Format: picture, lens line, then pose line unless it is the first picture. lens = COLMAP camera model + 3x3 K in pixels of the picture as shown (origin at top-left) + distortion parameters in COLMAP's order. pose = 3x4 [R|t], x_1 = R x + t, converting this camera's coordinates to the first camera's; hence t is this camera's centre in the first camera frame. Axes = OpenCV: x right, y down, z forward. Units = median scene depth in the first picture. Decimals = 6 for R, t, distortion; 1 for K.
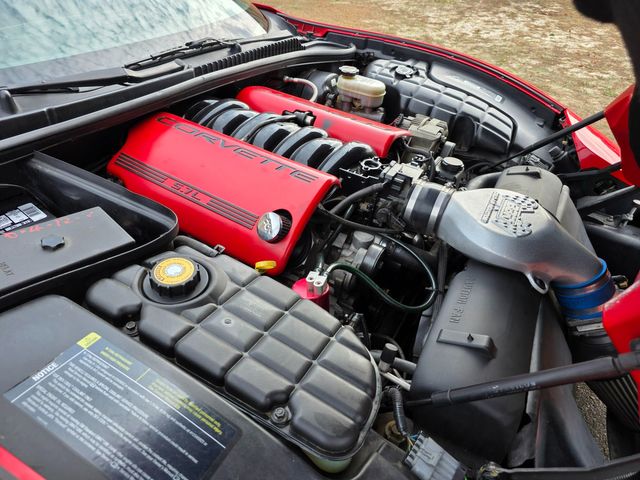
lens RADIAL K [[487.7, 0, 331.8], [0, 487.7, 244.4], [0, 0, 1]] dist [0.060460, -0.095288]
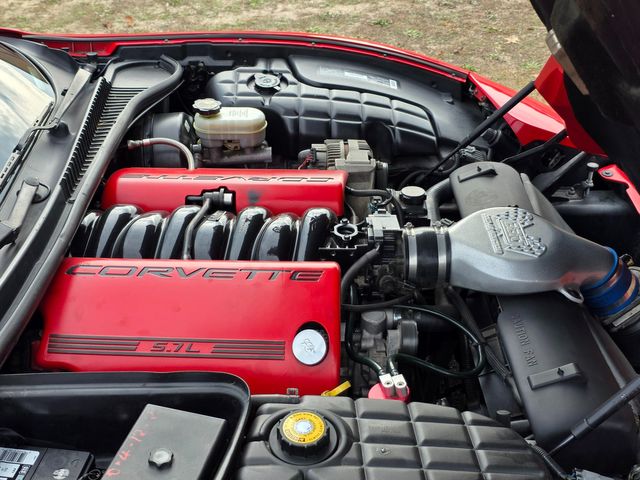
lens RADIAL K [[1230.5, 0, 298.6], [0, 1230.5, 239.1], [0, 0, 1]] dist [0.220521, -0.619637]
pose [[0.834395, -0.343719, 0.430862, -0.795548], [0.350598, 0.934178, 0.066281, -0.285783], [-0.425284, 0.095755, 0.899980, -0.739499]]
